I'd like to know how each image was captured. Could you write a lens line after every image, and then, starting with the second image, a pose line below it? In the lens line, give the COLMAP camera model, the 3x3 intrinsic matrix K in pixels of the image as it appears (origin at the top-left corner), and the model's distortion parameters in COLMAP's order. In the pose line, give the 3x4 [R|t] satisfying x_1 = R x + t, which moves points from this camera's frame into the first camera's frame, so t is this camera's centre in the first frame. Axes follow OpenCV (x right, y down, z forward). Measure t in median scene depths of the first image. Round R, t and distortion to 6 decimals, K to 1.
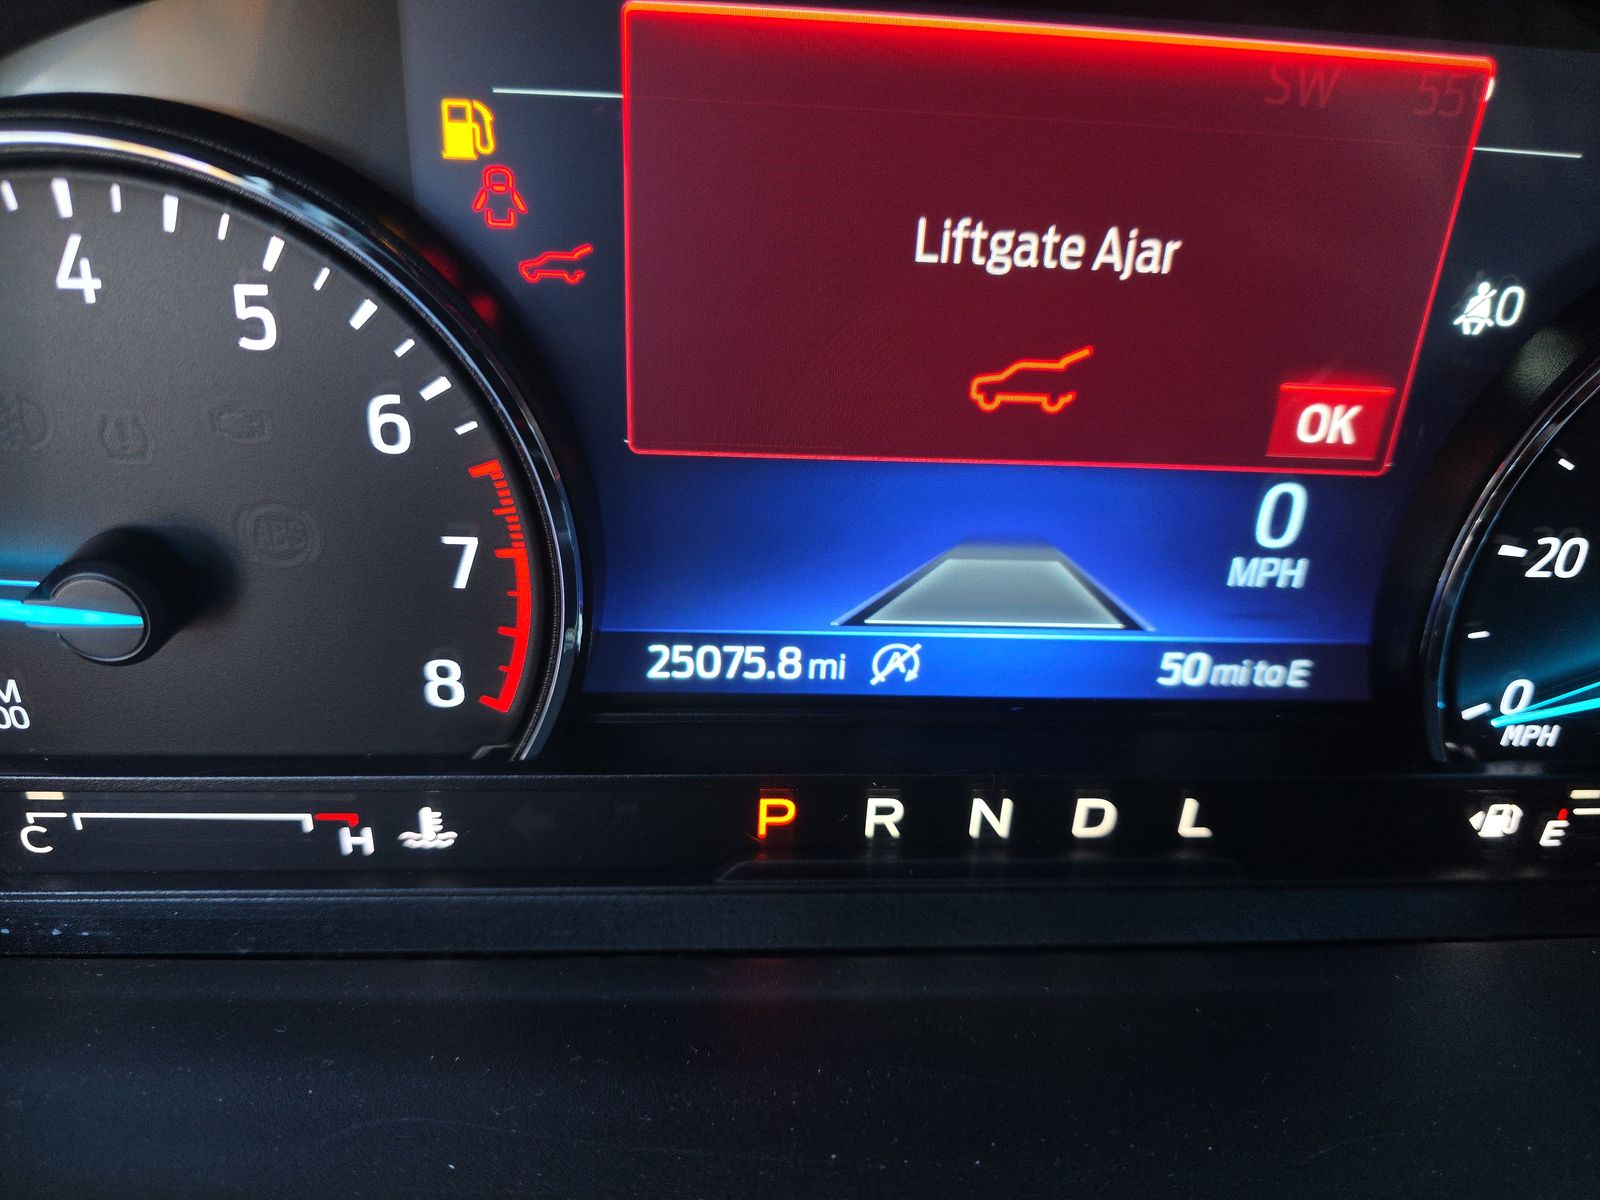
lens RADIAL K [[1182.5, 0, 800.0], [0, 1182.5, 600.0], [0, 0, 1]] dist [-0.046947, -0.000860]
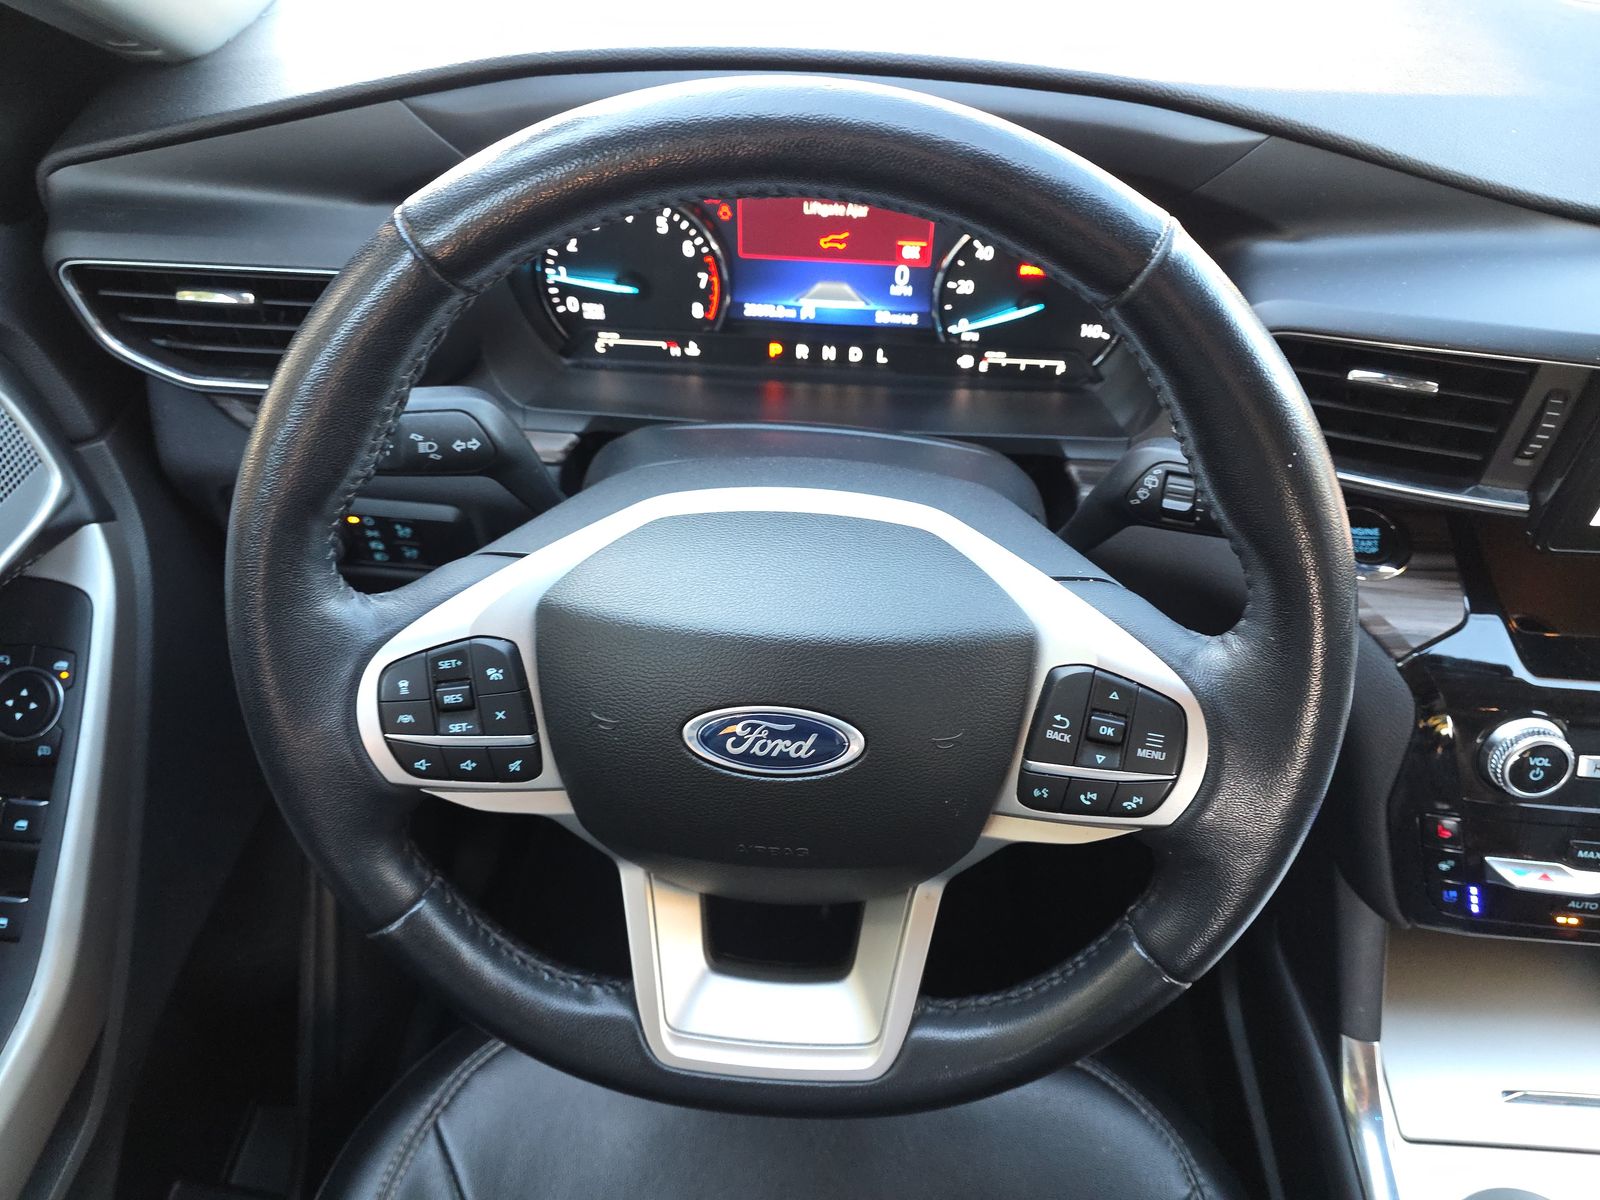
lens RADIAL K [[1092.4, 0, 800.0], [0, 1092.4, 600.0], [0, 0, 1]] dist [0.047812, -0.027989]
pose [[0.990854, 0.060517, -0.120603, 0.597118], [-0.034655, 0.977939, 0.205996, 0.256767], [0.130409, -0.199932, 0.971092, -2.960483]]
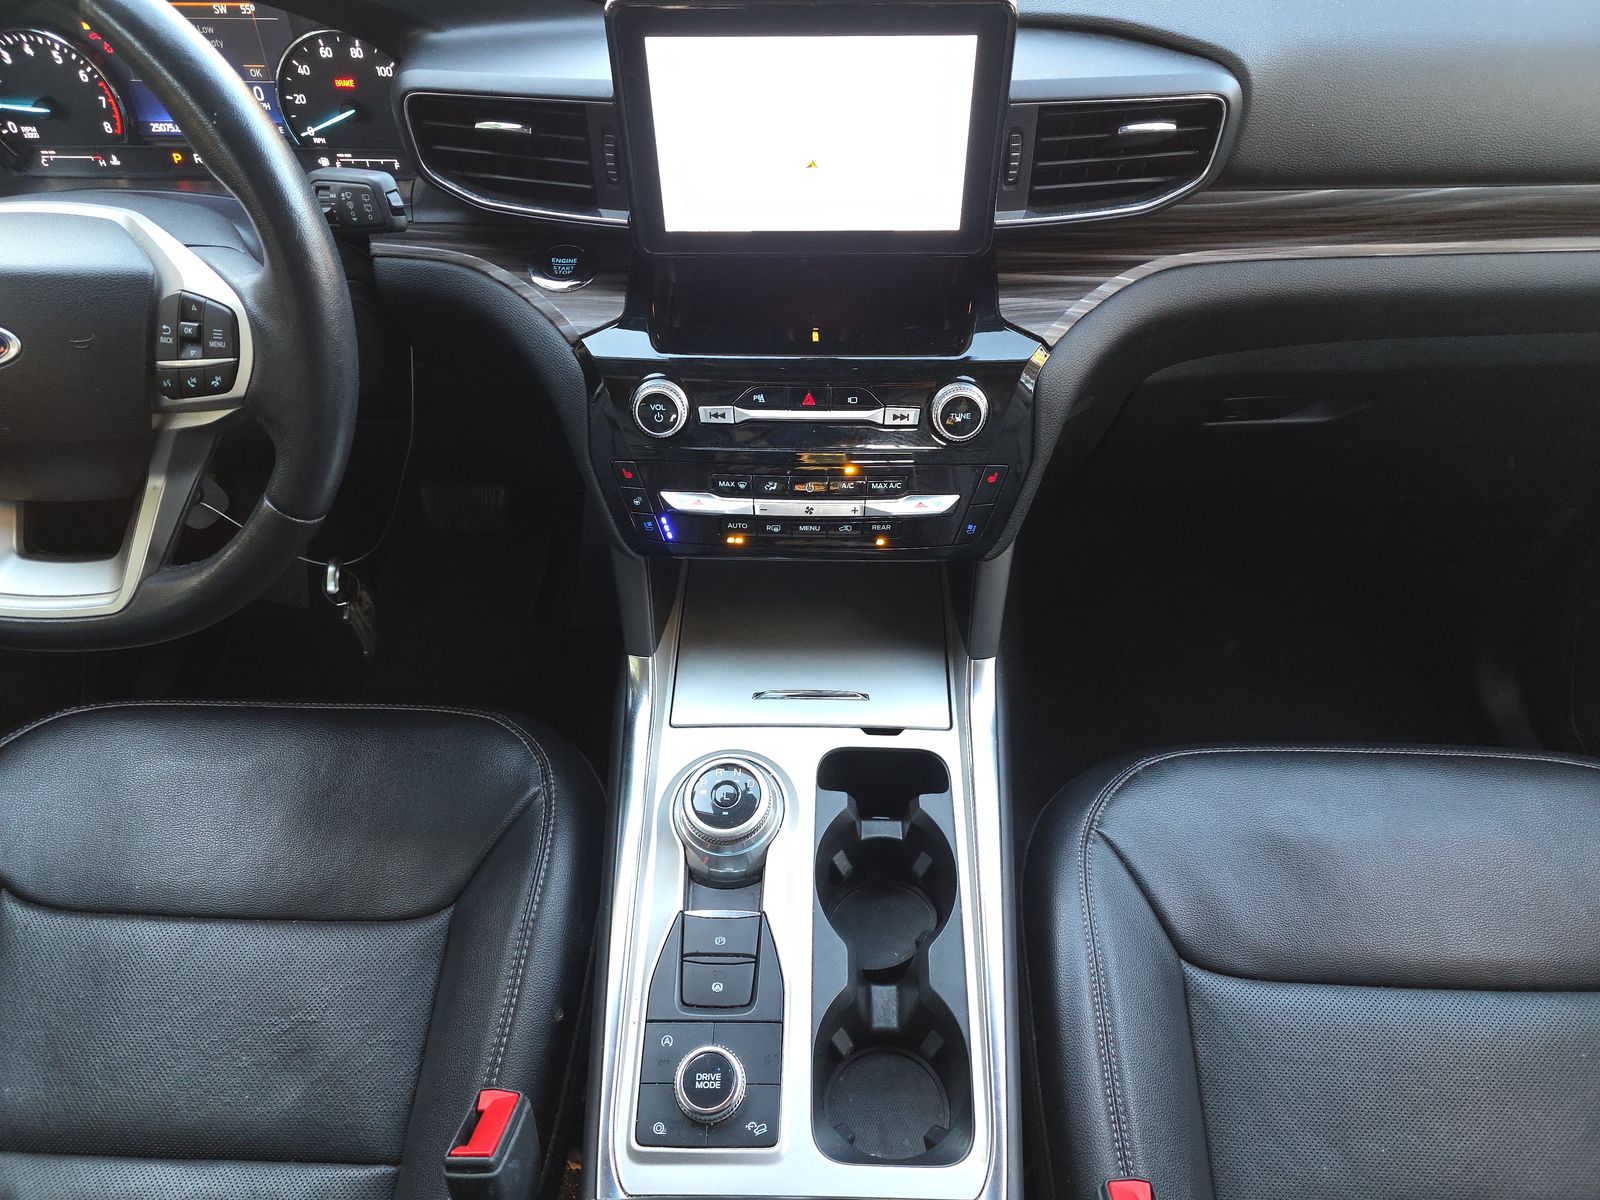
lens RADIAL K [[1092.4, 0, 800.0], [0, 1092.4, 600.0], [0, 0, 1]] dist [0.047812, -0.027989]
pose [[0.993790, 0.015065, -0.110250, 3.476370], [0.008082, 0.978405, 0.206539, 1.164152], [0.110980, -0.206147, 0.972207, -4.118689]]
